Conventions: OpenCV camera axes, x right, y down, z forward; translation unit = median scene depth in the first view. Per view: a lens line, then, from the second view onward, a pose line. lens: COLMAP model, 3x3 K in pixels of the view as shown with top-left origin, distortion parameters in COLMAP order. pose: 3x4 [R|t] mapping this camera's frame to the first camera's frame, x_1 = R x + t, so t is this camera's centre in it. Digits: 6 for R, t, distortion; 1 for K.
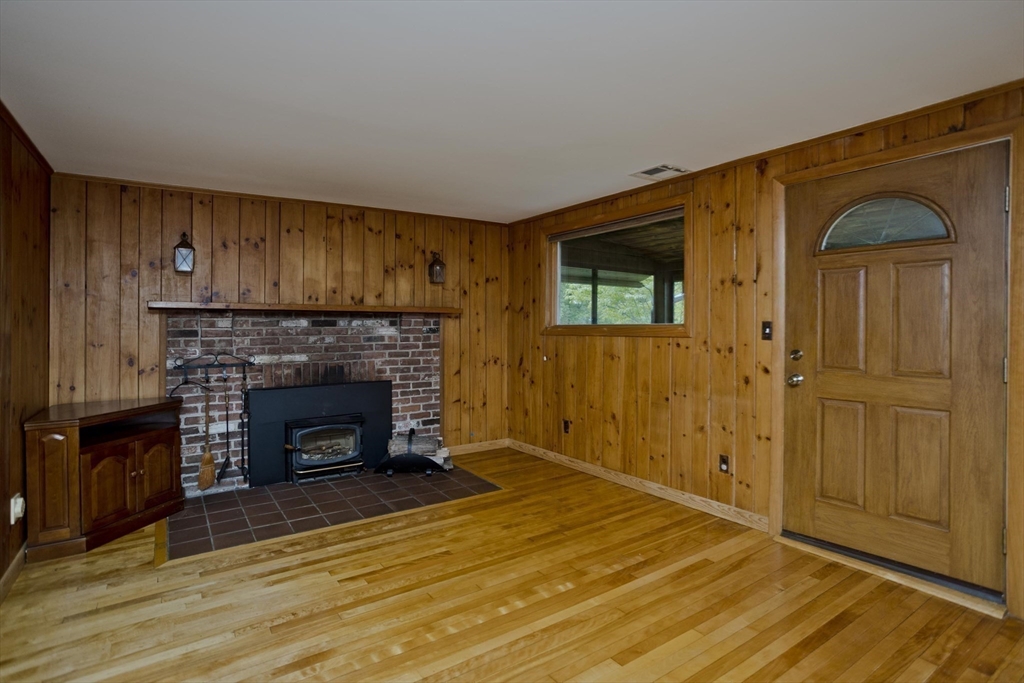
lens RADIAL K [[515.8, 0, 514.6], [0, 515.8, 333.9], [0, 0, 1]] dist [-0.047562, 0.033356]
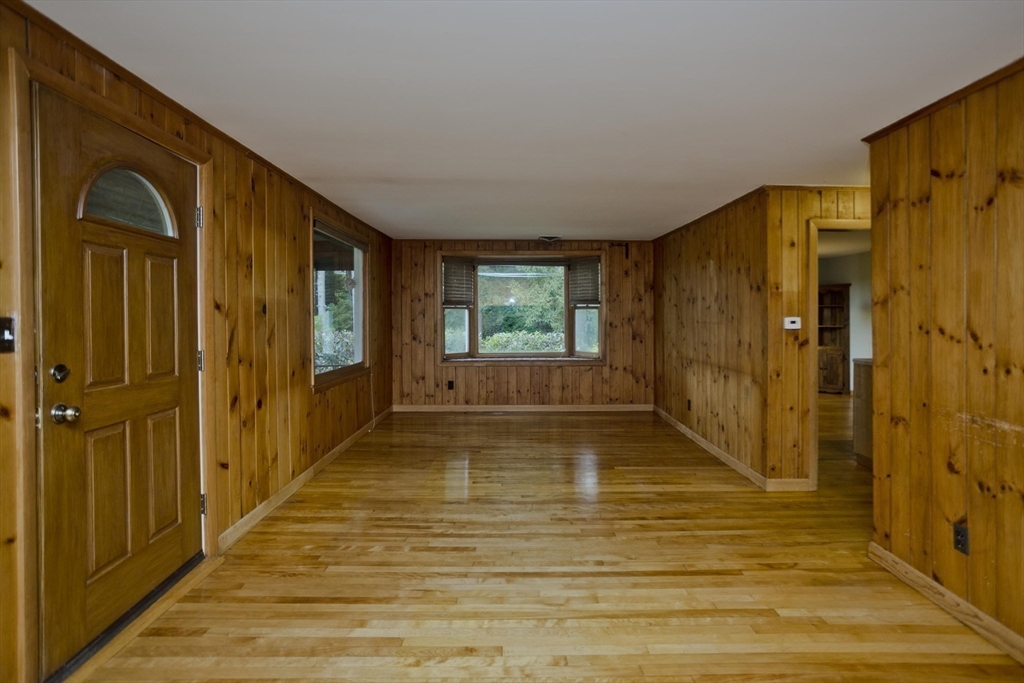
lens RADIAL K [[515.8, 0, 514.6], [0, 515.8, 333.9], [0, 0, 1]] dist [-0.047562, 0.033356]
pose [[-0.834429, -0.007092, 0.551069, -0.270859], [0.025543, 0.998345, 0.051527, -0.026969], [-0.550523, 0.057072, -0.832867, 1.385157]]
